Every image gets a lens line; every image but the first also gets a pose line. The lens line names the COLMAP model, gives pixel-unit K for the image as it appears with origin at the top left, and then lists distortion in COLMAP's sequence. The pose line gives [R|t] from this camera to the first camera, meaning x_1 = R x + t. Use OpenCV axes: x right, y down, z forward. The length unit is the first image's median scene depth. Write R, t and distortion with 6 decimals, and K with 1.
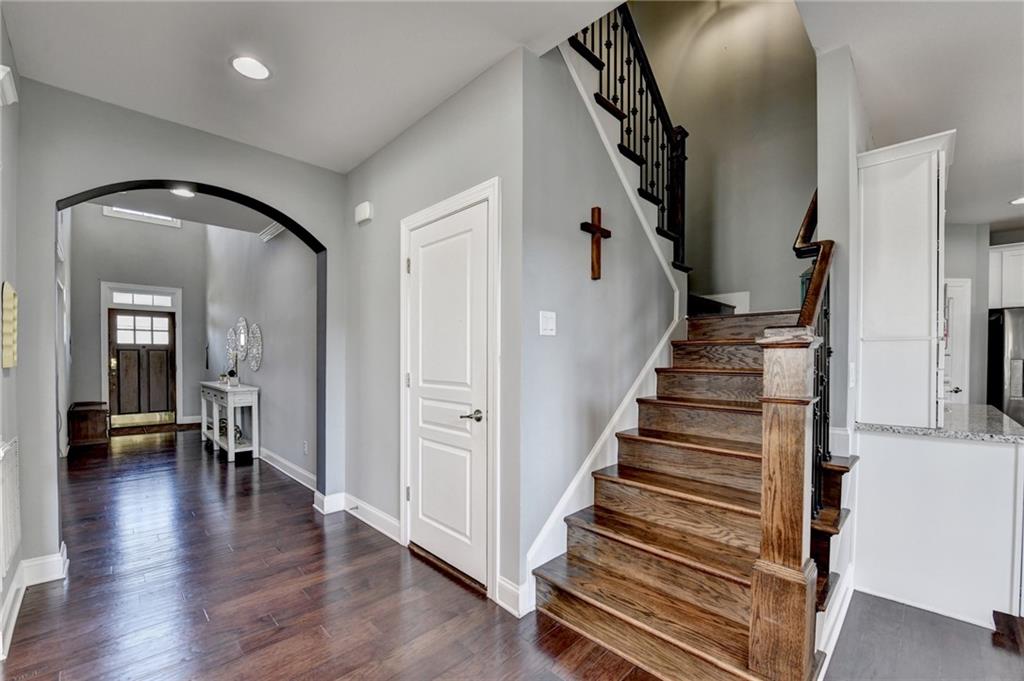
lens RADIAL K [[419.0, 0, 509.5], [0, 419.0, 360.7], [0, 0, 1]] dist [-0.001694, -0.000303]
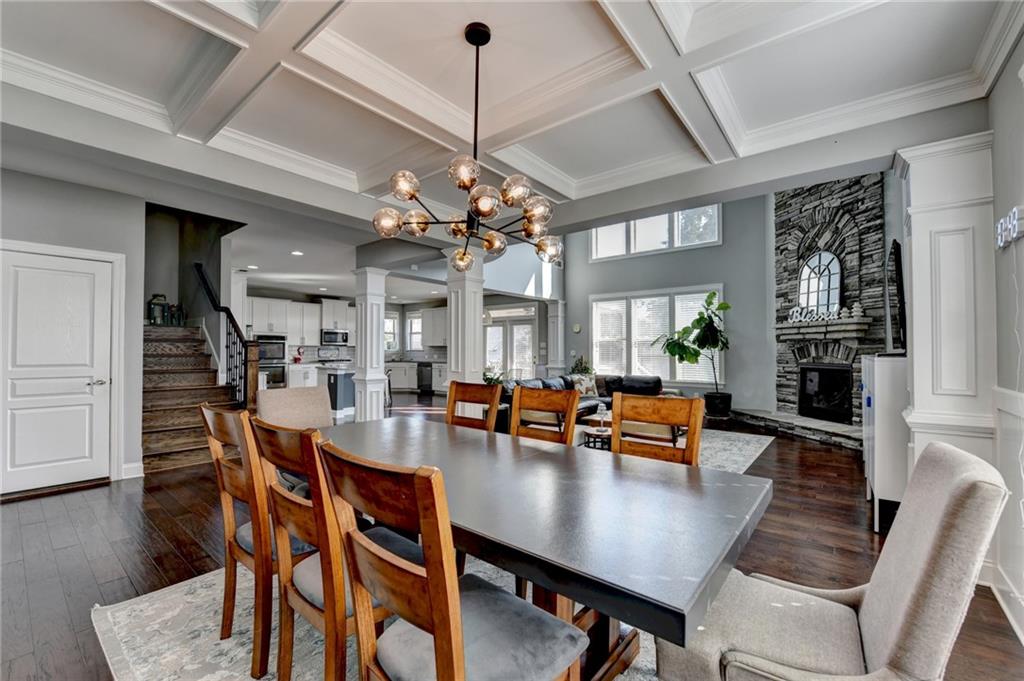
lens RADIAL K [[429.2, 0, 512.0], [0, 429.2, 340.5], [0, 0, 1]] dist [-0.000245, -0.000030]
pose [[-0.124132, 0.015993, 0.992137, -1.844586], [0.005813, 0.999865, -0.015390, -0.003992], [-0.992249, 0.003857, -0.124208, -0.427329]]
